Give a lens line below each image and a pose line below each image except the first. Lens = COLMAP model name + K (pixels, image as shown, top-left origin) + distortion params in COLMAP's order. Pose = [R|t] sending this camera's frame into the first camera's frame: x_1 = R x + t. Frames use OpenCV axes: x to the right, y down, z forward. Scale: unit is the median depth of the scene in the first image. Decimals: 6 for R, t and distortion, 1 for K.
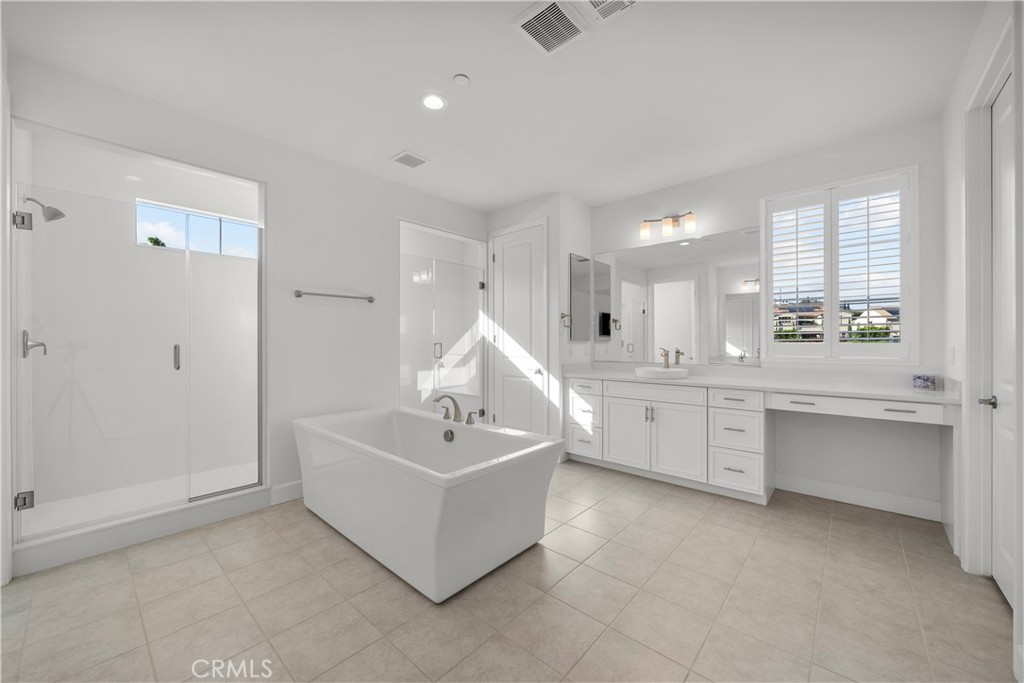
lens RADIAL K [[388.8, 0, 504.7], [0, 388.8, 343.9], [0, 0, 1]] dist [-0.003102, -0.000445]
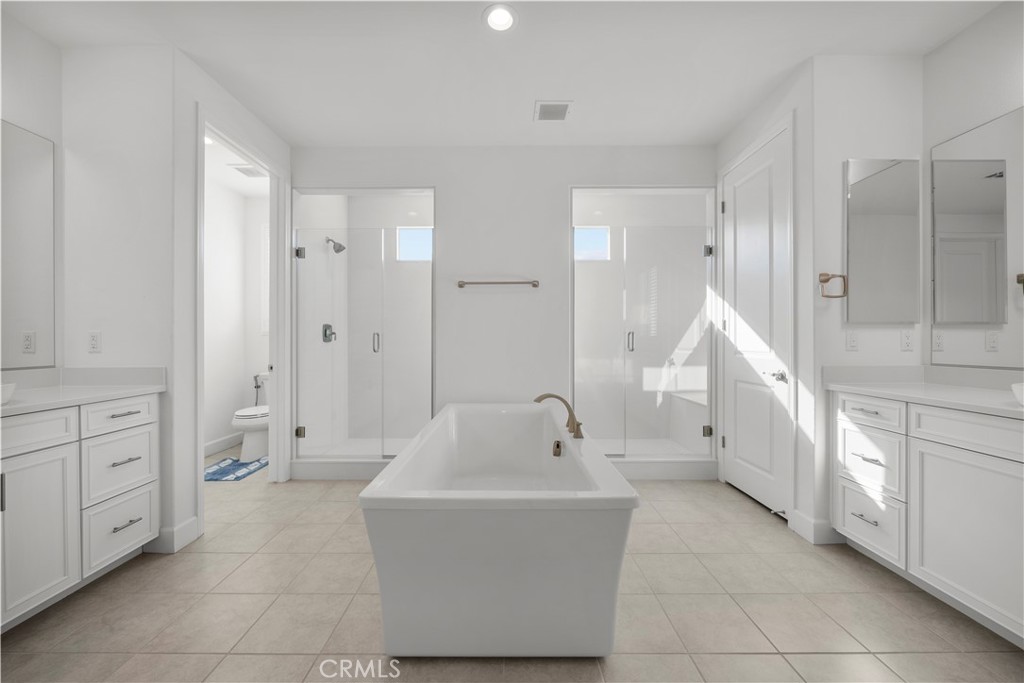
lens RADIAL K [[388.8, 0, 507.7], [0, 388.8, 340.8], [0, 0, 1]] dist [-0.003102, -0.000445]
pose [[0.670079, 0.001377, -0.742289, 0.243904], [-0.003669, 0.999992, -0.001456, 0.018171], [0.742281, 0.003699, 0.670078, 0.285930]]
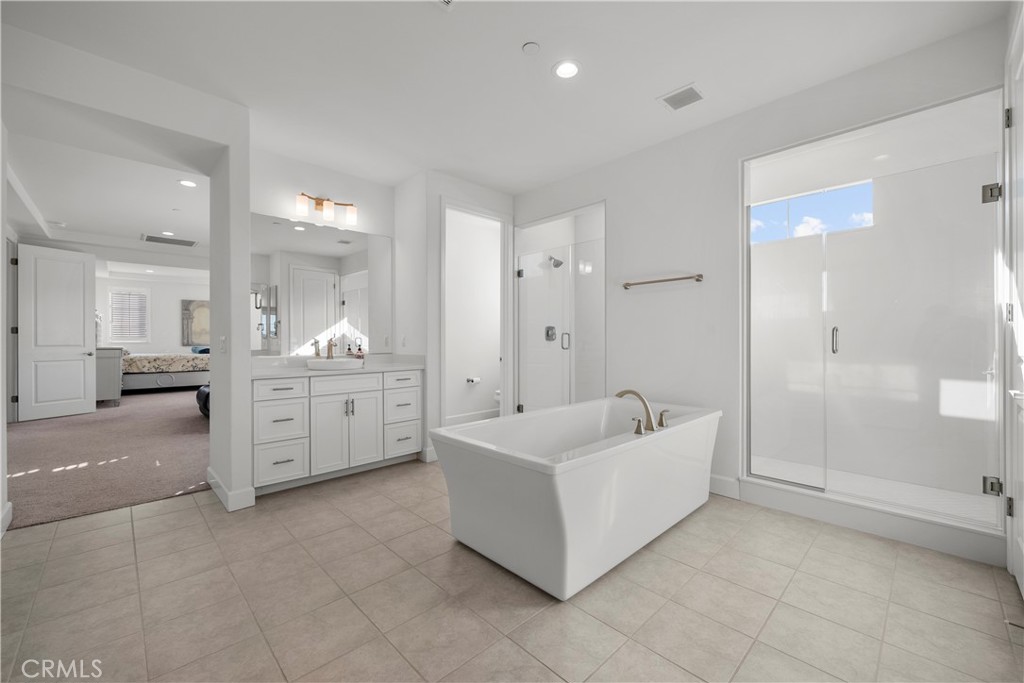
lens RADIAL K [[407.5, 0, 505.8], [0, 407.5, 339.3], [0, 0, 1]] dist [-0.003605, -0.000285]
pose [[-0.073994, 0.000671, -0.997258, 0.477092], [-0.001390, 0.999999, 0.000776, 0.016518], [0.997258, 0.001443, -0.073993, 0.544156]]
